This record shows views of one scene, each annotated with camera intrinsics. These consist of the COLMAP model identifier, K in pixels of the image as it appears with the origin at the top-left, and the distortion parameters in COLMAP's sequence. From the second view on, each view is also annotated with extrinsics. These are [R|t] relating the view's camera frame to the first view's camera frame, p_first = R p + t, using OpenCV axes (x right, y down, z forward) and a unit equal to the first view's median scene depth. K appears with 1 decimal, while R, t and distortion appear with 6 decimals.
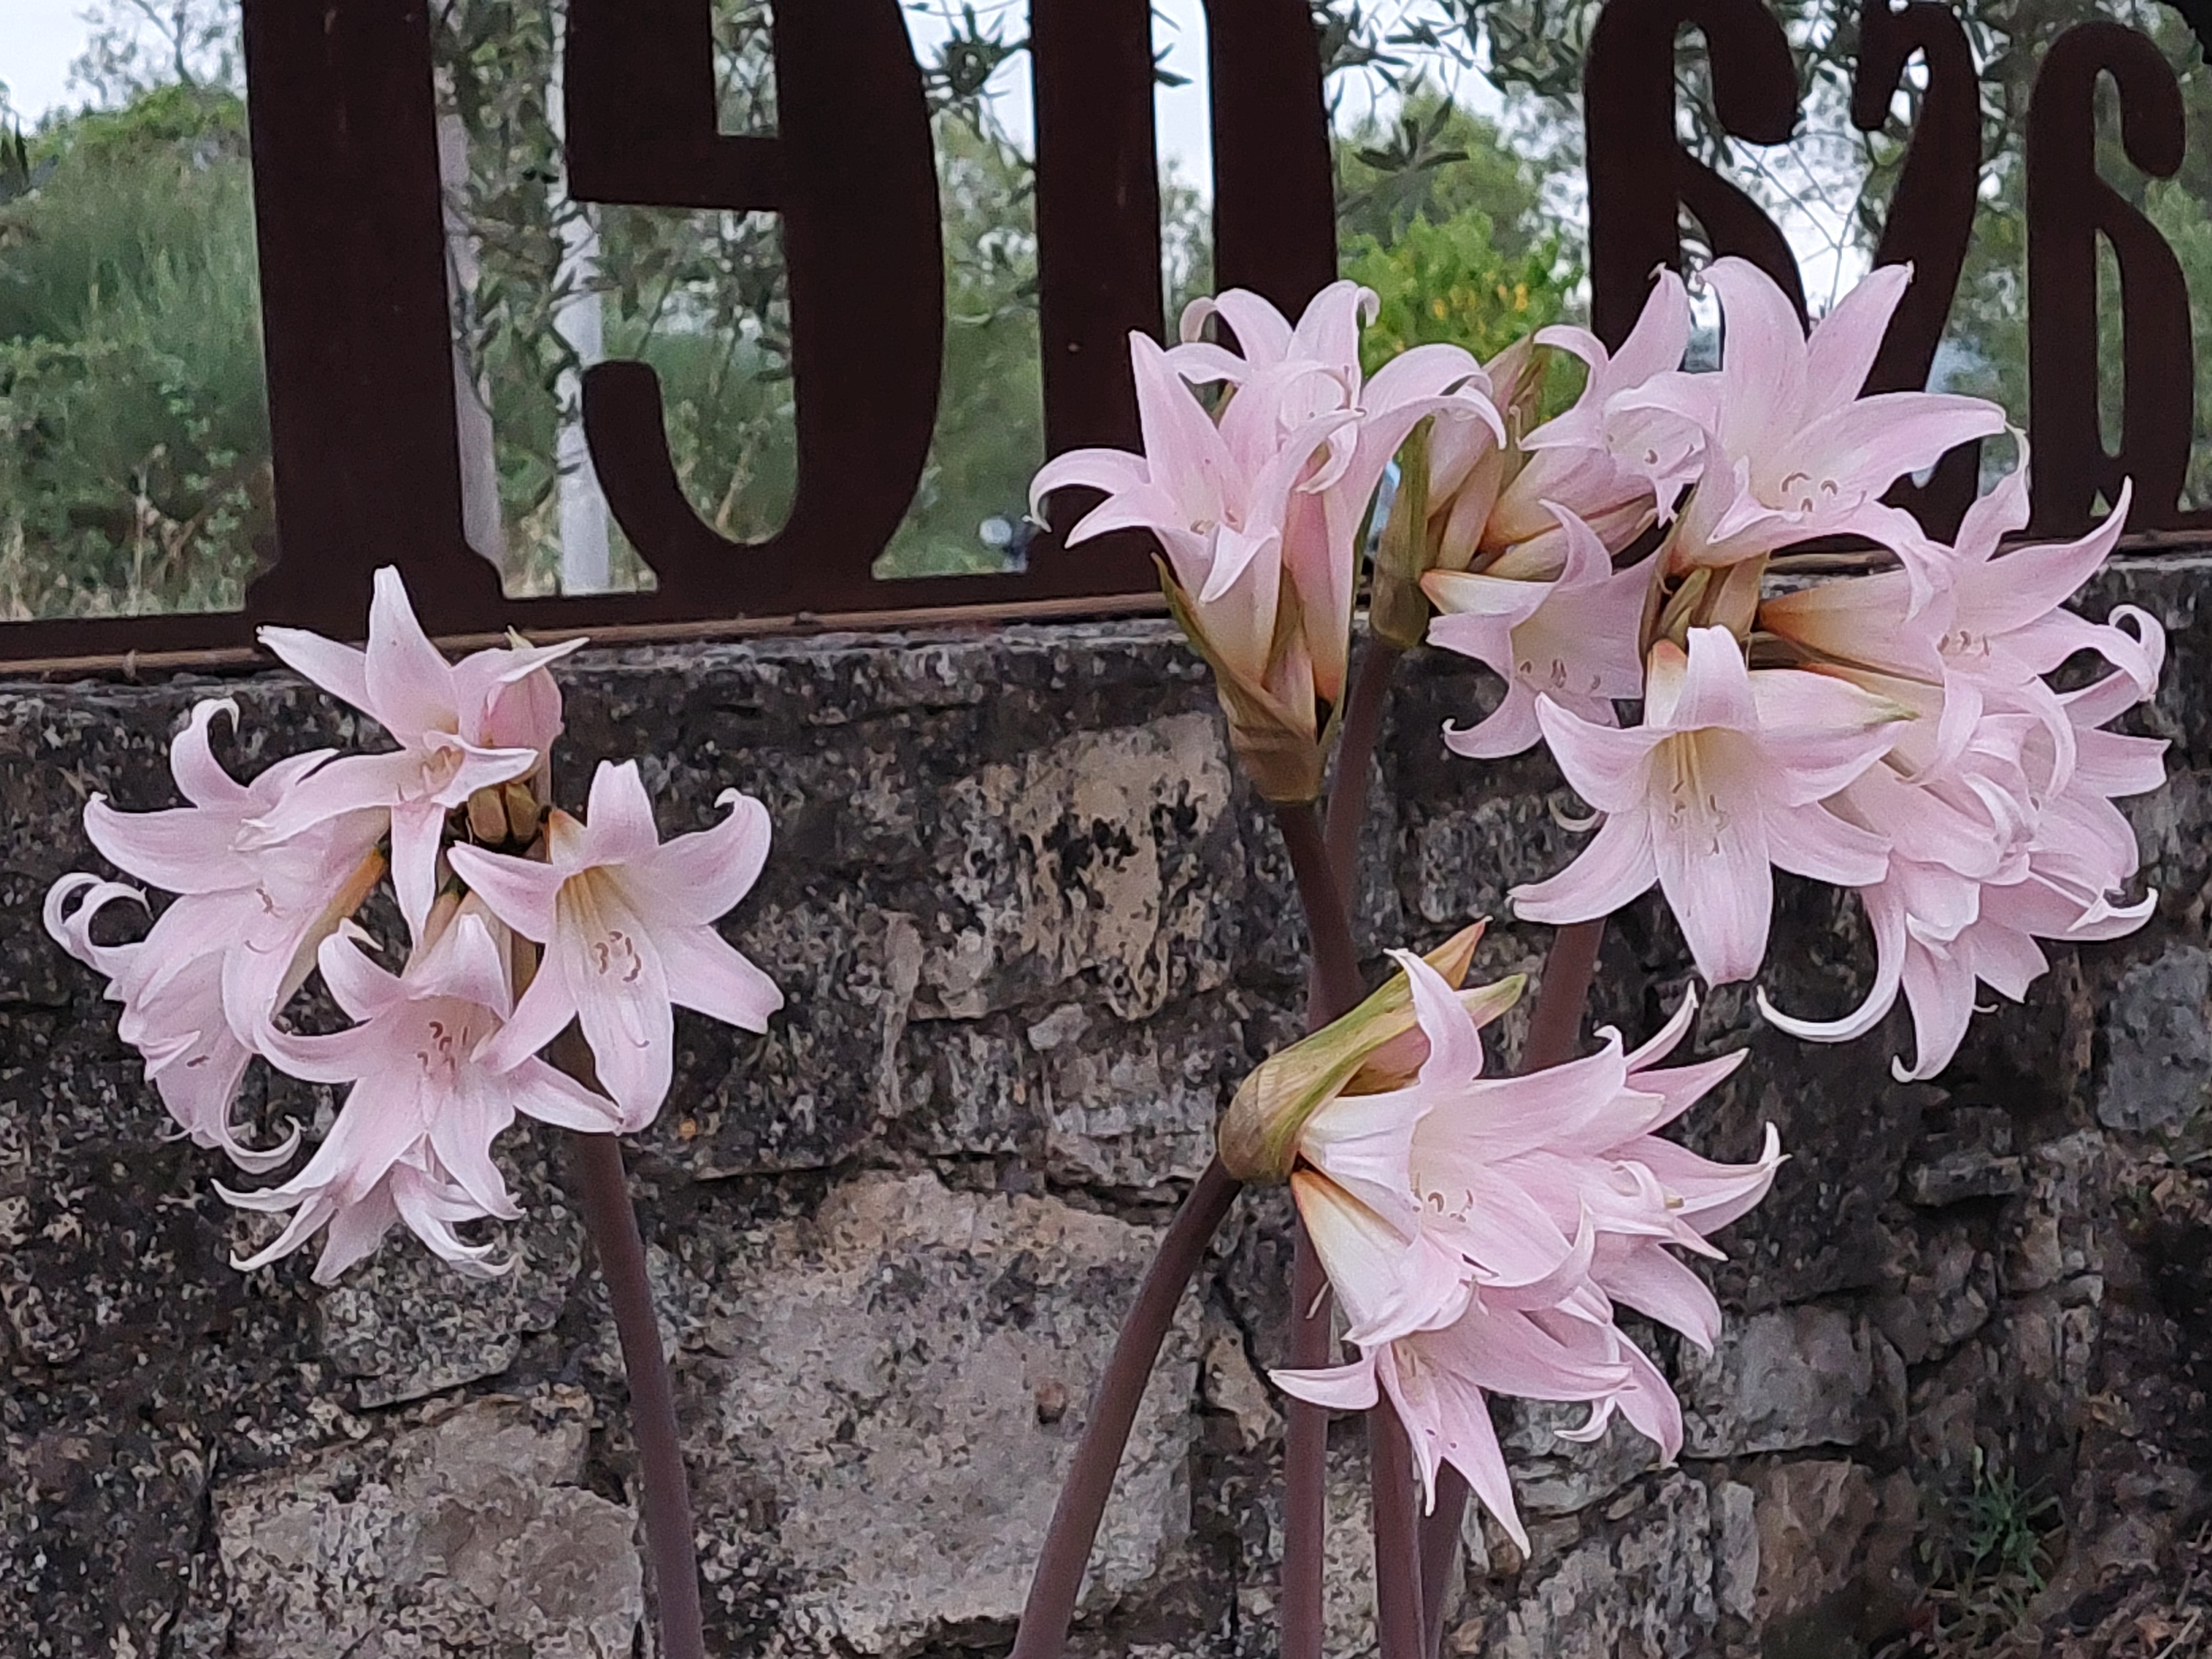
lens RADIAL K [[4394.0, 0, 1195.2], [0, 4394.0, 764.4], [0, 0, 1]] dist [0.293783, -1.718817]
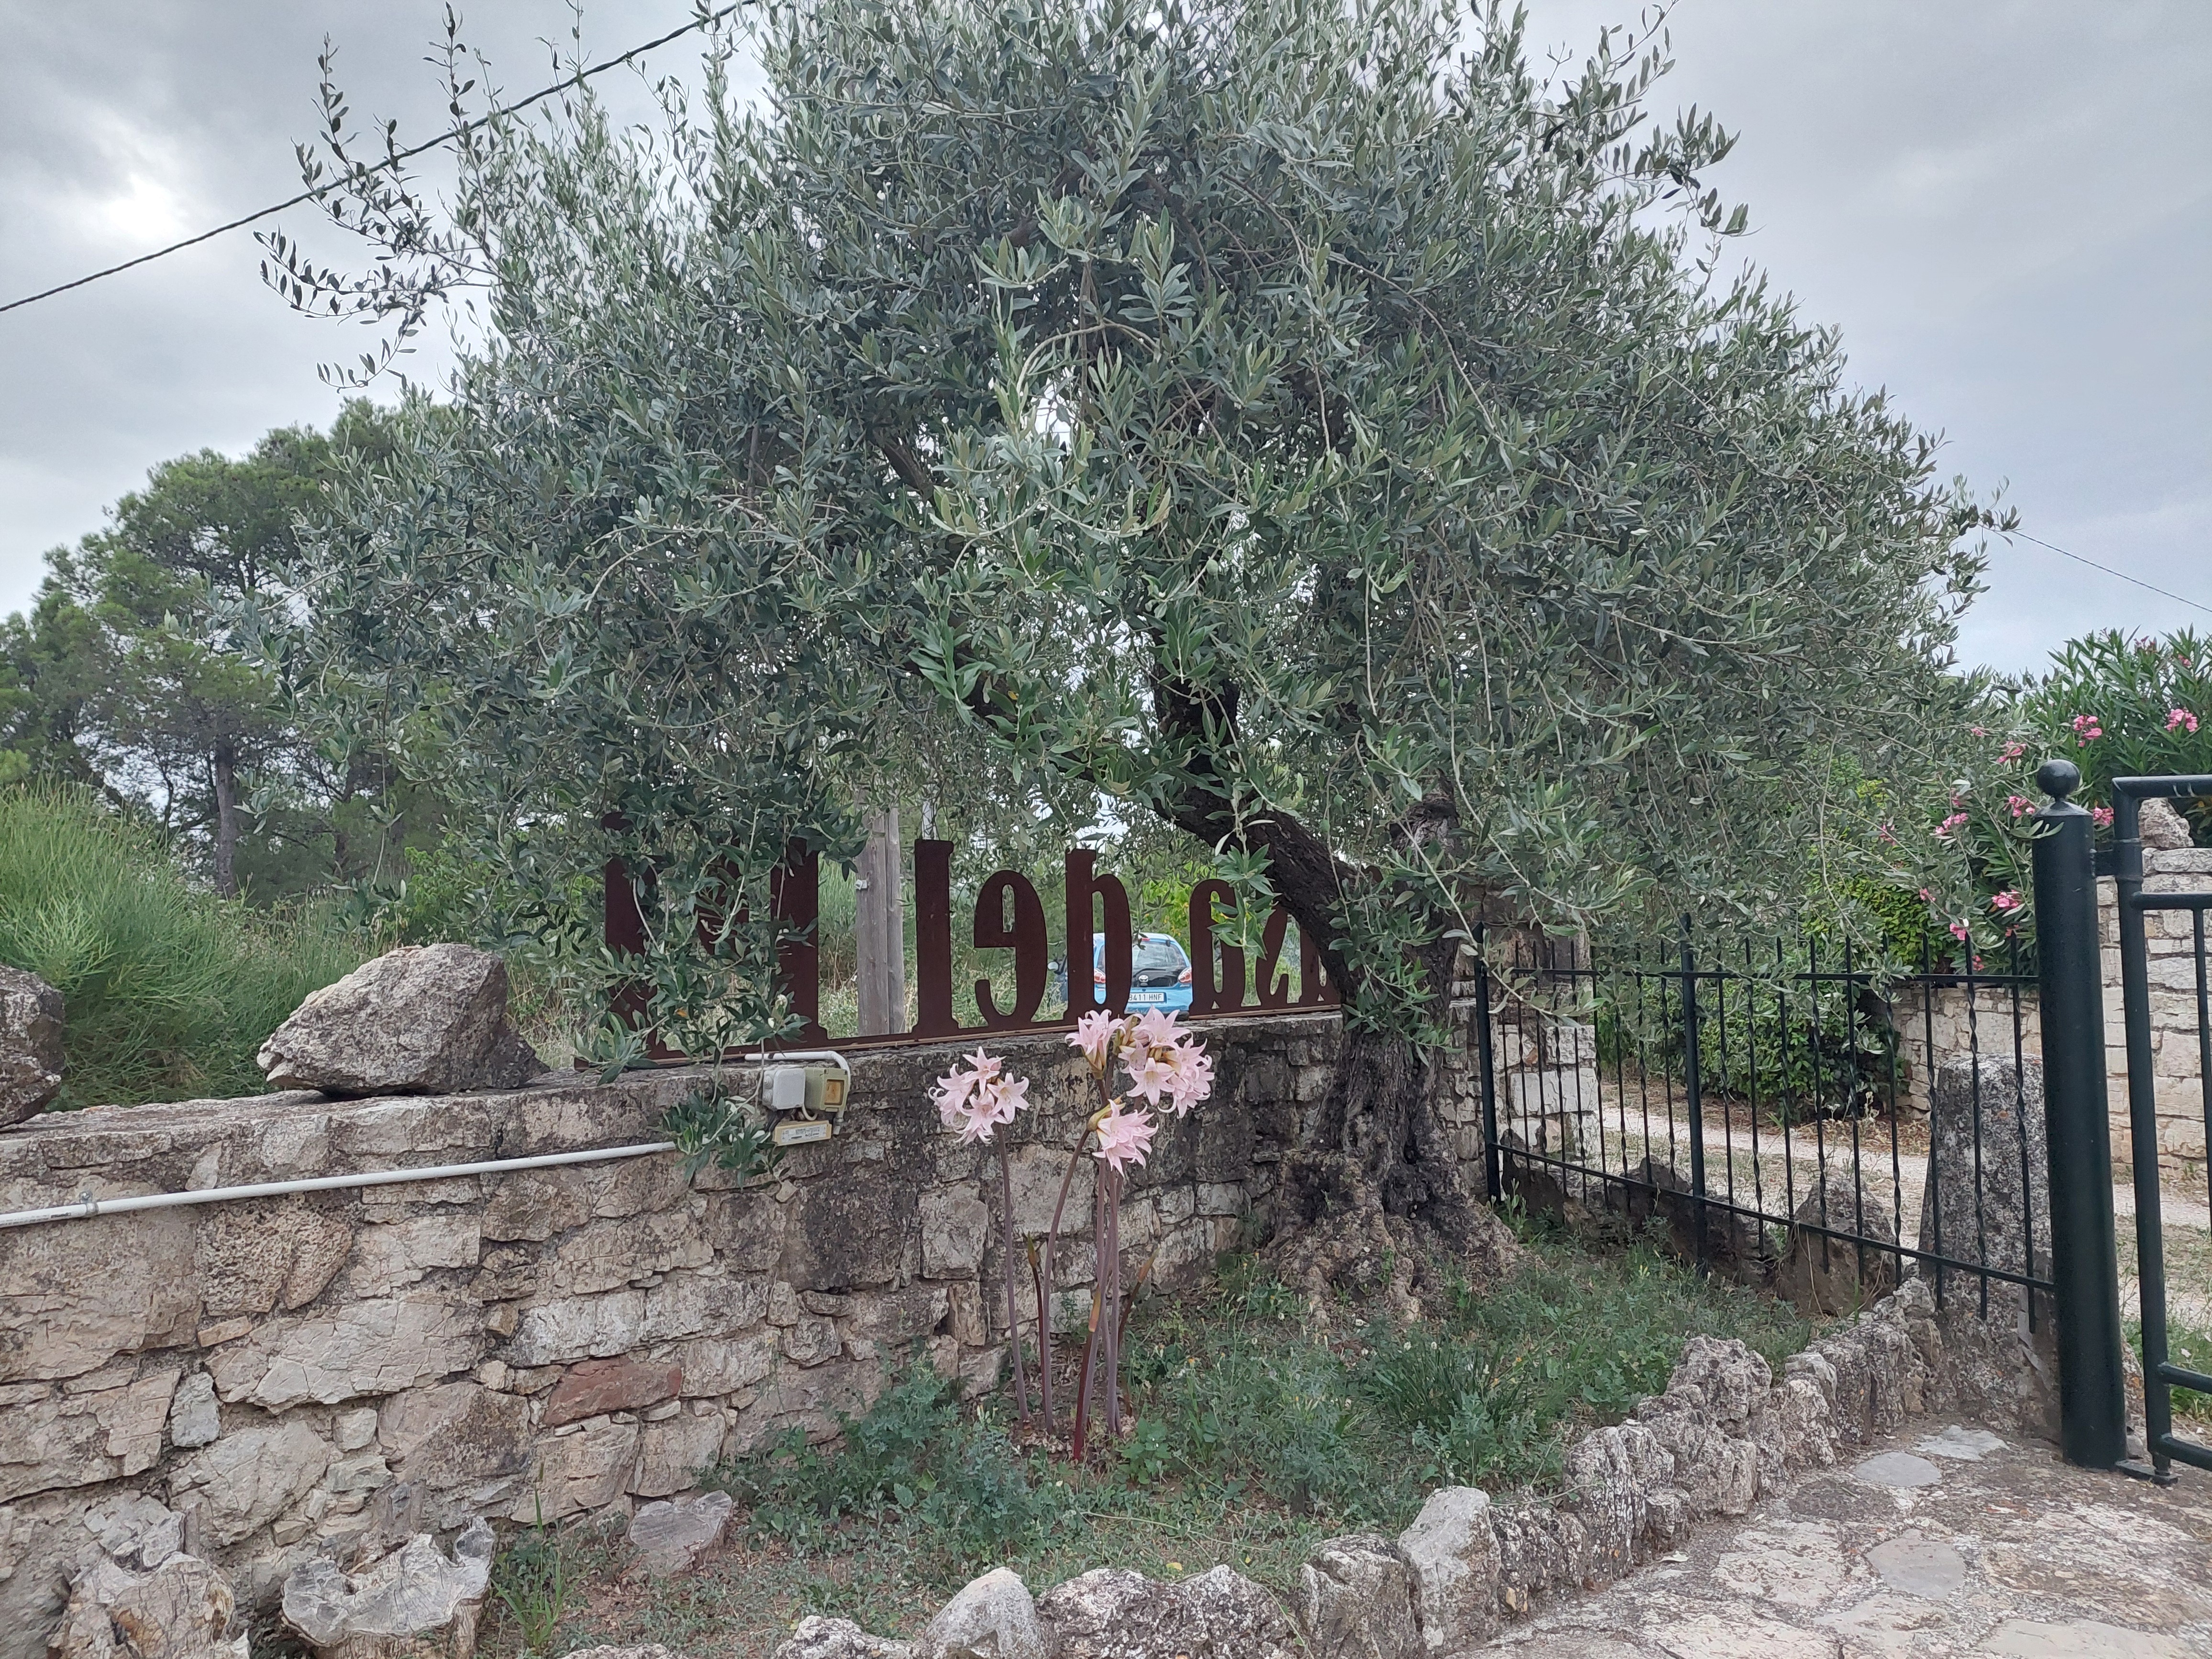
lens RADIAL K [[1557.3, 0, 1133.4], [0, 1557.3, 825.3], [0, 0, 1]] dist [0.138005, -0.283561]
pose [[0.999844, 0.016329, 0.006761, 0.034762], [-0.015253, 0.990510, -0.136595, -0.035750], [-0.008927, 0.136470, 0.990604, -1.048931]]
